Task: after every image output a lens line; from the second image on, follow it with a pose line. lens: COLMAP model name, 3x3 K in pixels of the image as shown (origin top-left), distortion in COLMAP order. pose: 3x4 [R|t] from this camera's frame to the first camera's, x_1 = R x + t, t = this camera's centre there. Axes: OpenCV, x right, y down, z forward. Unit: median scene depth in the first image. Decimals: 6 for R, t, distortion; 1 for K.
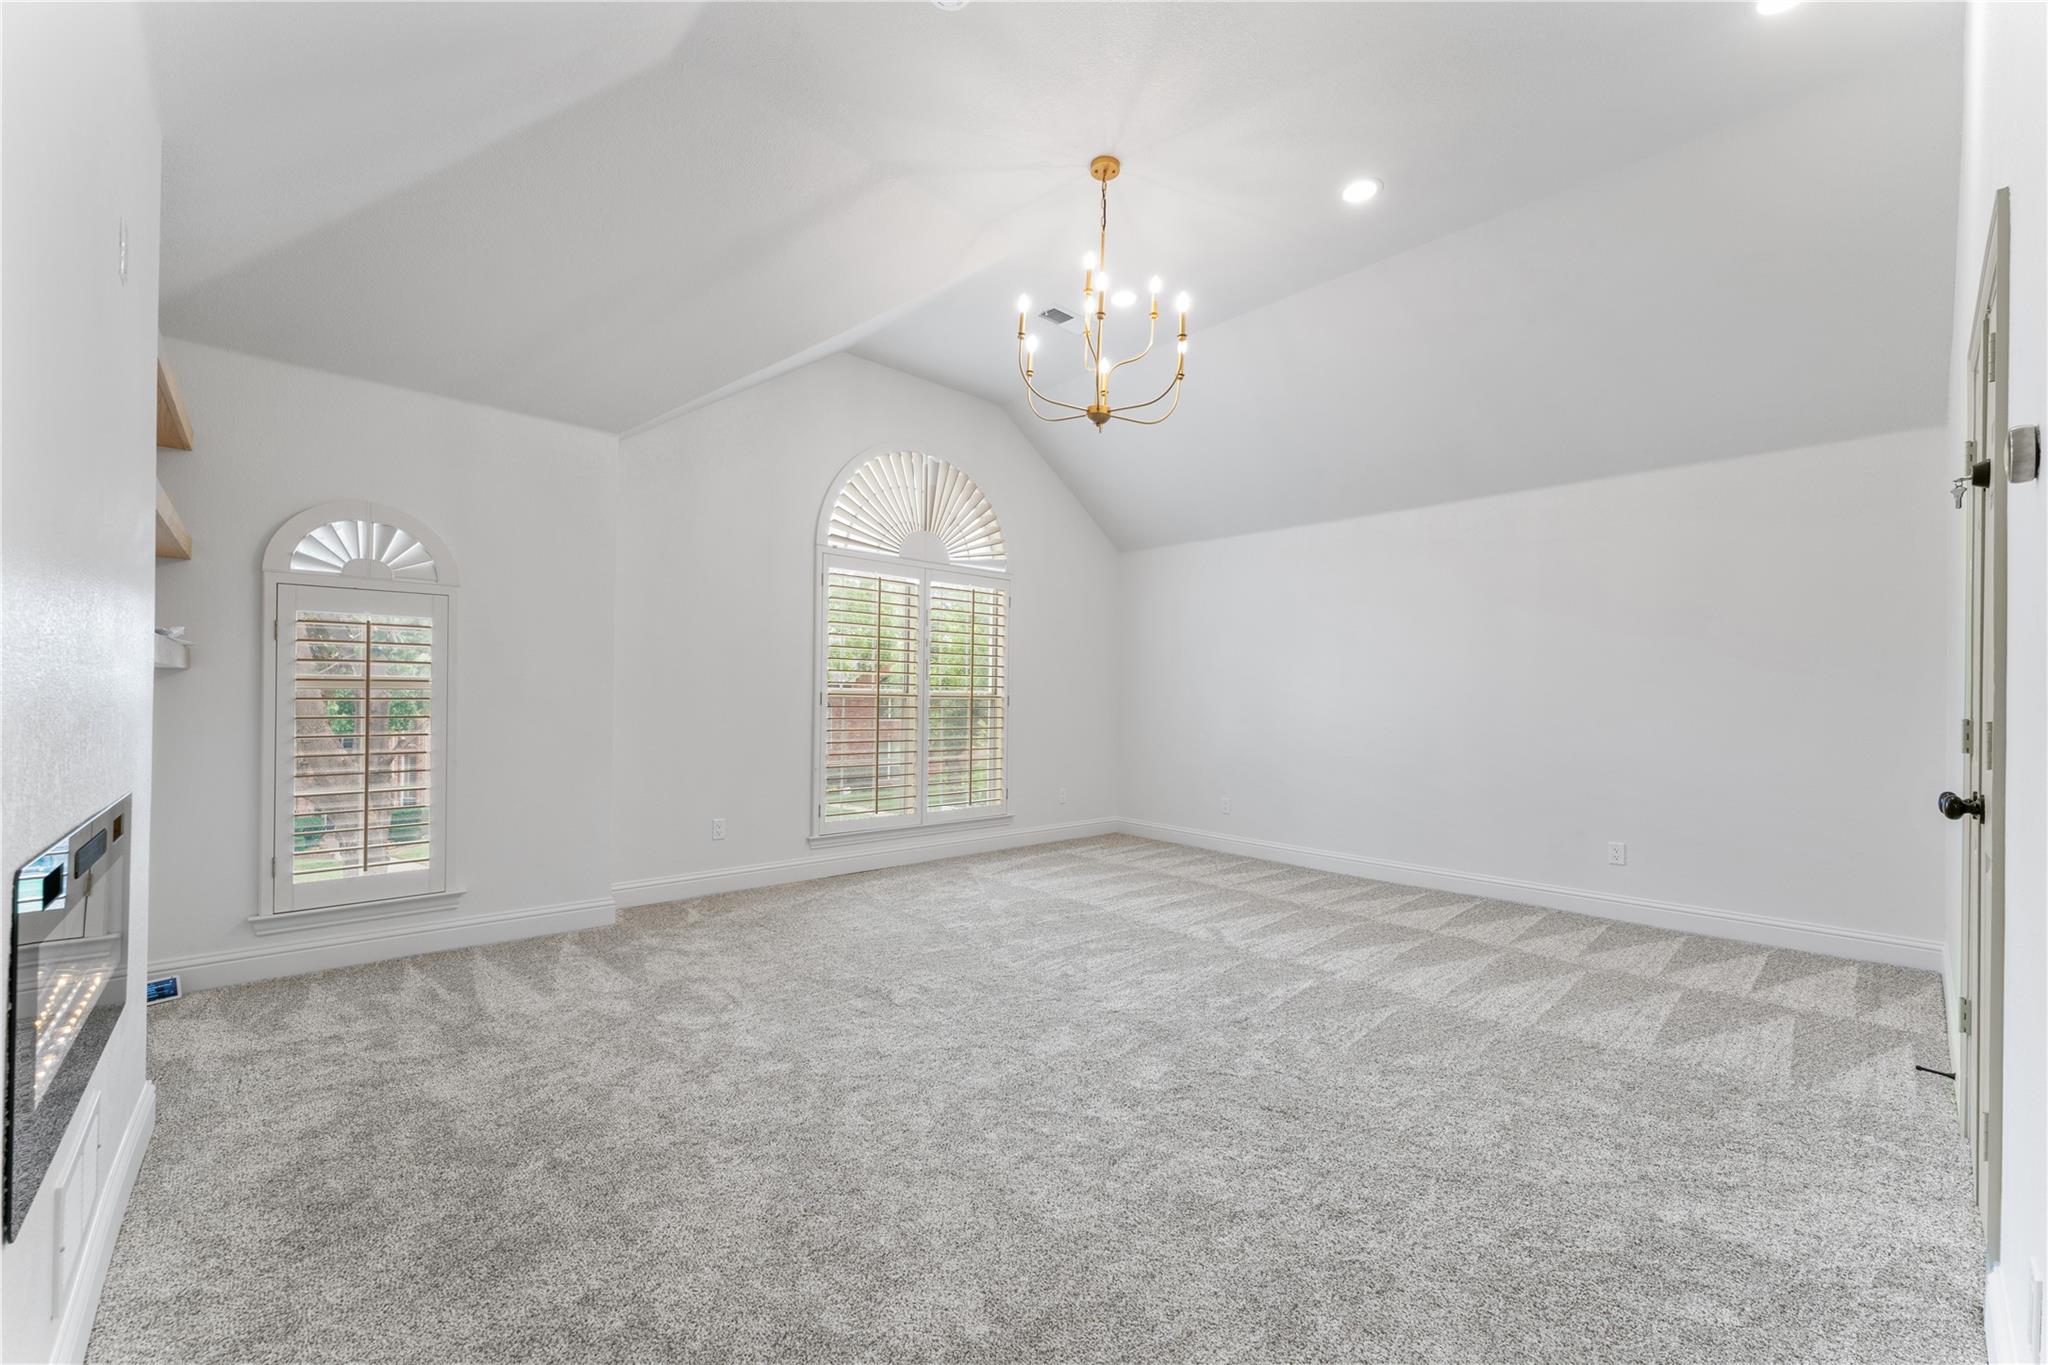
lens RADIAL K [[812.3, 0, 1014.7], [0, 812.3, 686.4], [0, 0, 1]] dist [0.000514, 0.000072]
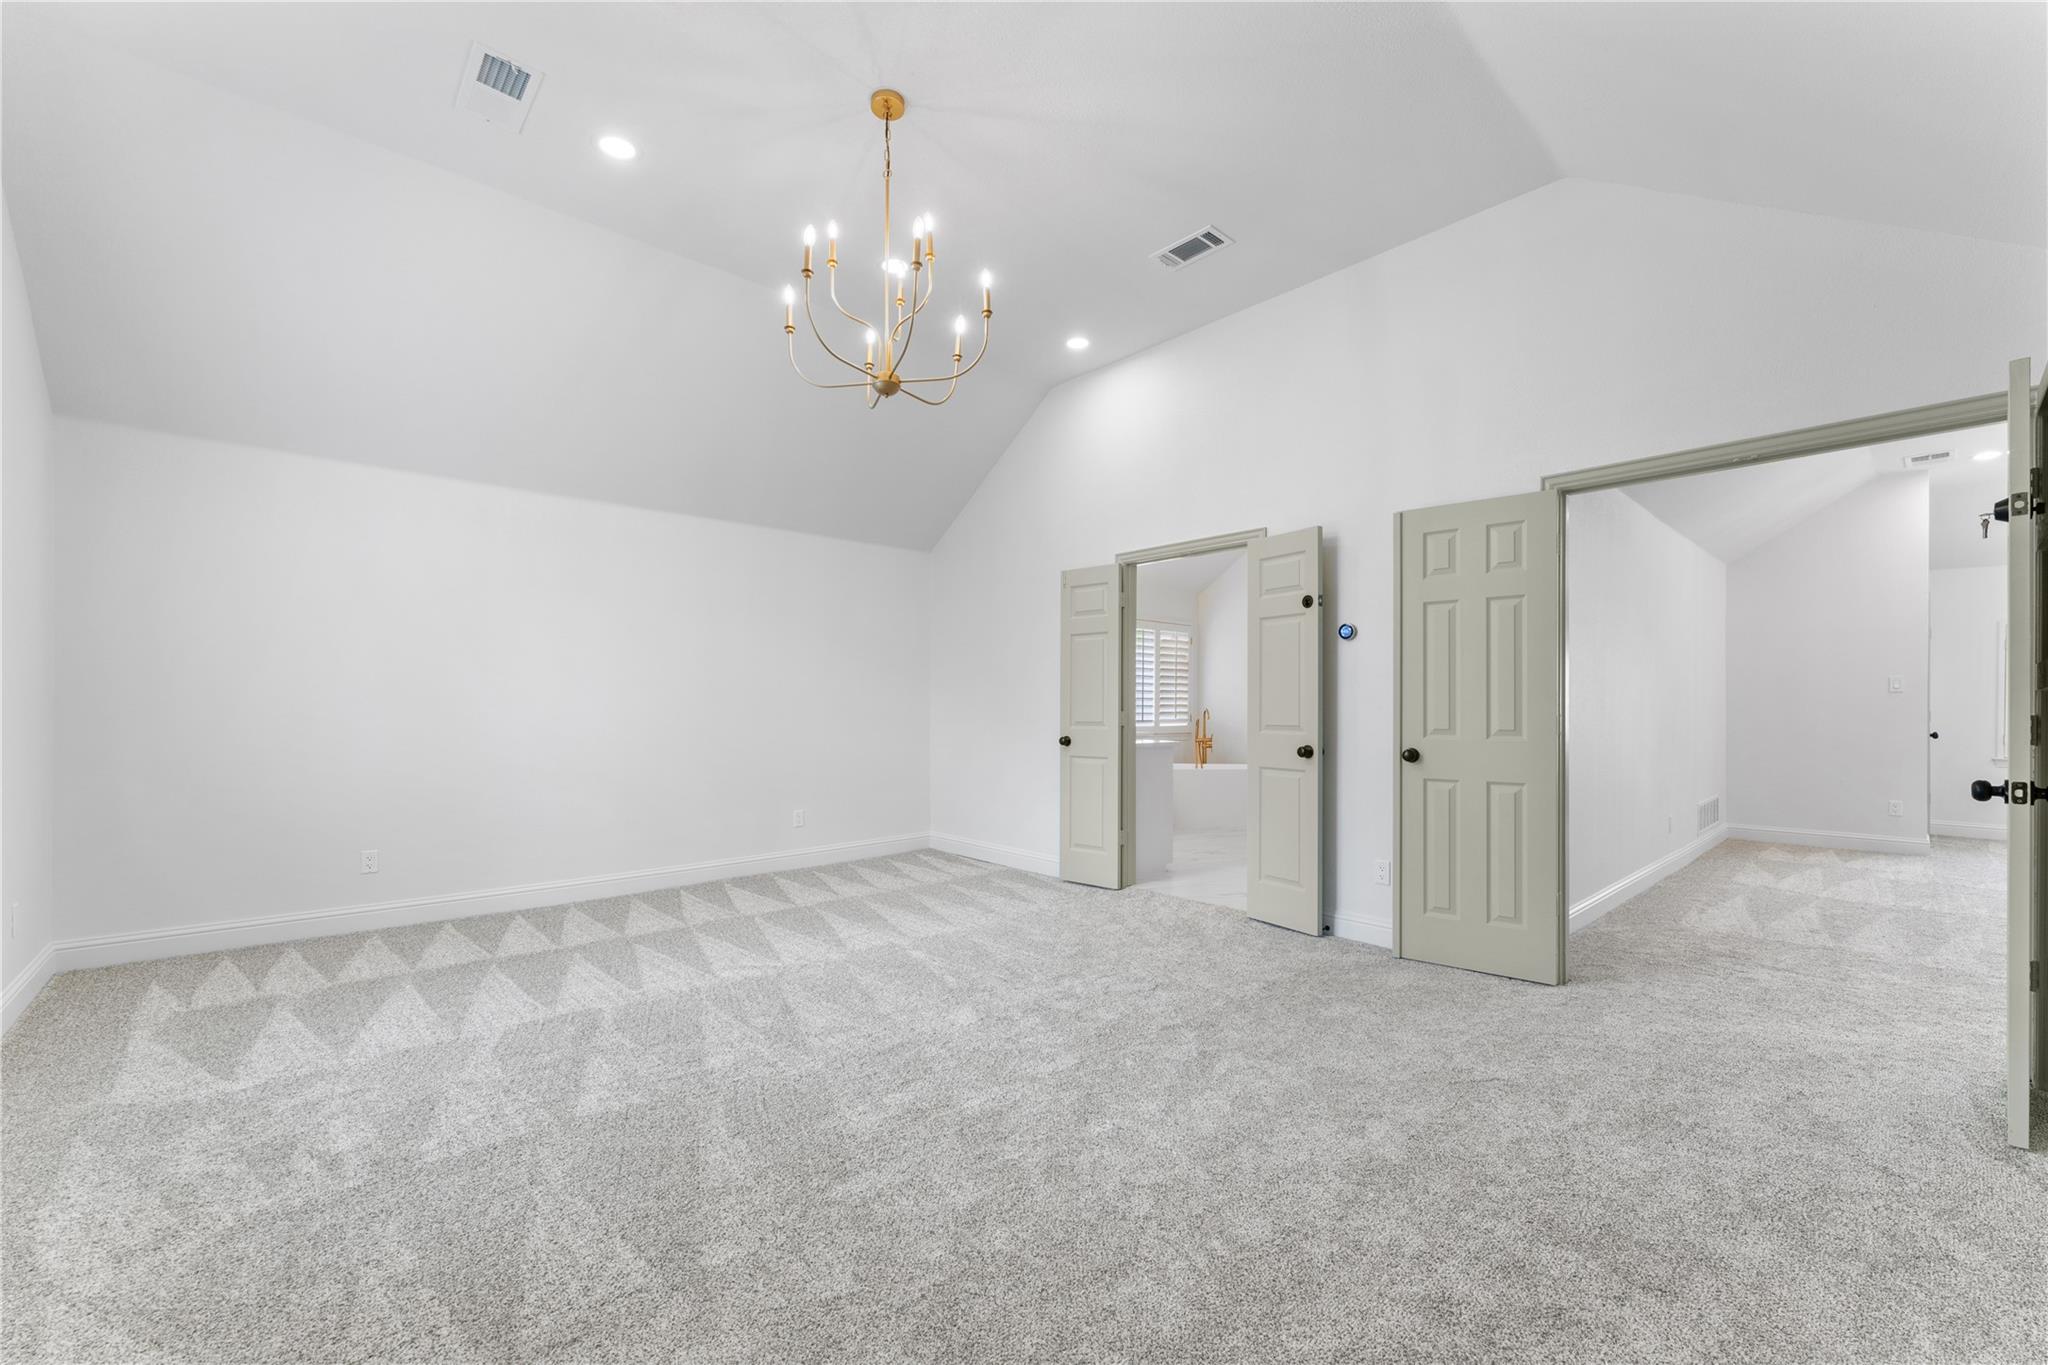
lens RADIAL K [[816.8, 0, 1024.1], [0, 816.8, 696.0], [0, 0, 1]] dist [-0.000274, -0.000007]
pose [[0.007384, -0.003101, 0.999968, -0.685808], [-0.016997, 0.999850, 0.003226, -0.004520], [-0.999828, -0.017020, 0.007330, 0.731708]]
